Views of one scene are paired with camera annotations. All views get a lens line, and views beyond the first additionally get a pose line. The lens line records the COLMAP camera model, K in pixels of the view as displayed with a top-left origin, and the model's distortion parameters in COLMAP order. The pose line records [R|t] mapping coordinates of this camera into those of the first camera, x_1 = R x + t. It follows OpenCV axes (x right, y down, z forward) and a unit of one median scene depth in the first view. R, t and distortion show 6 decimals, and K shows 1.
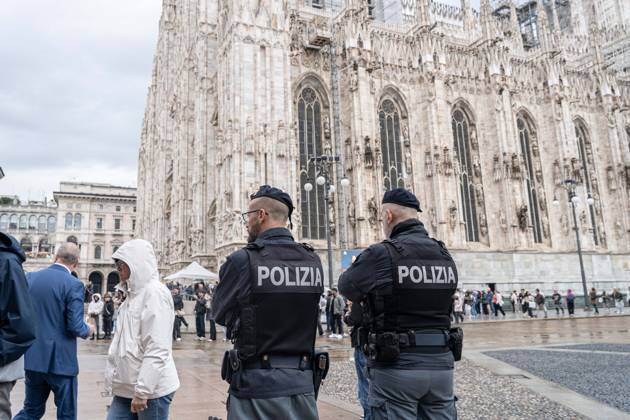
lens RADIAL K [[502.4, 0, 261.8], [0, 502.4, 188.0], [0, 0, 1]] dist [-0.015406, -0.007113]
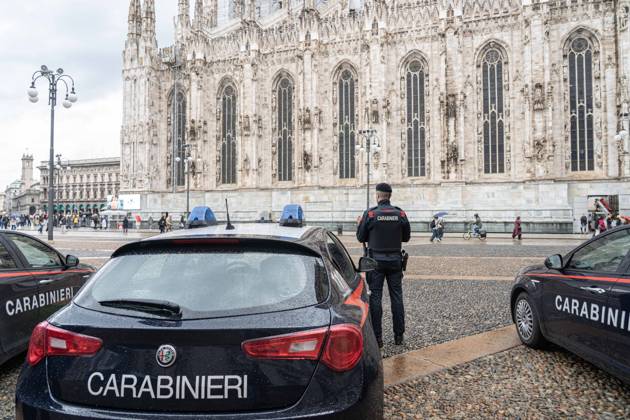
lens RADIAL K [[419.9, 0, 315.0], [0, 419.9, 210.0], [0, 0, 1]] dist [-0.020614, 0.002358]
pose [[0.744060, 0.003848, -0.668102, 1.212447], [0.128361, 0.980531, 0.148602, 0.026117], [0.655666, -0.196327, 0.729080, 0.207685]]
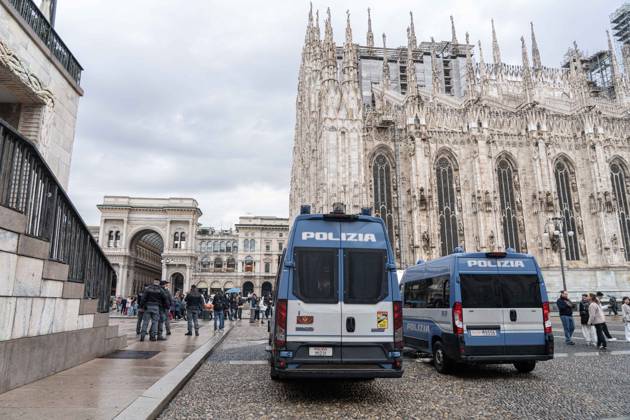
lens RADIAL K [[419.9, 0, 315.0], [0, 419.9, 210.0], [0, 0, 1]] dist [-0.020614, 0.002358]
pose [[0.972261, -0.040178, -0.230424, 0.164514], [0.039855, 0.999187, -0.006059, -0.039441], [0.230480, -0.003293, 0.973072, -0.190077]]
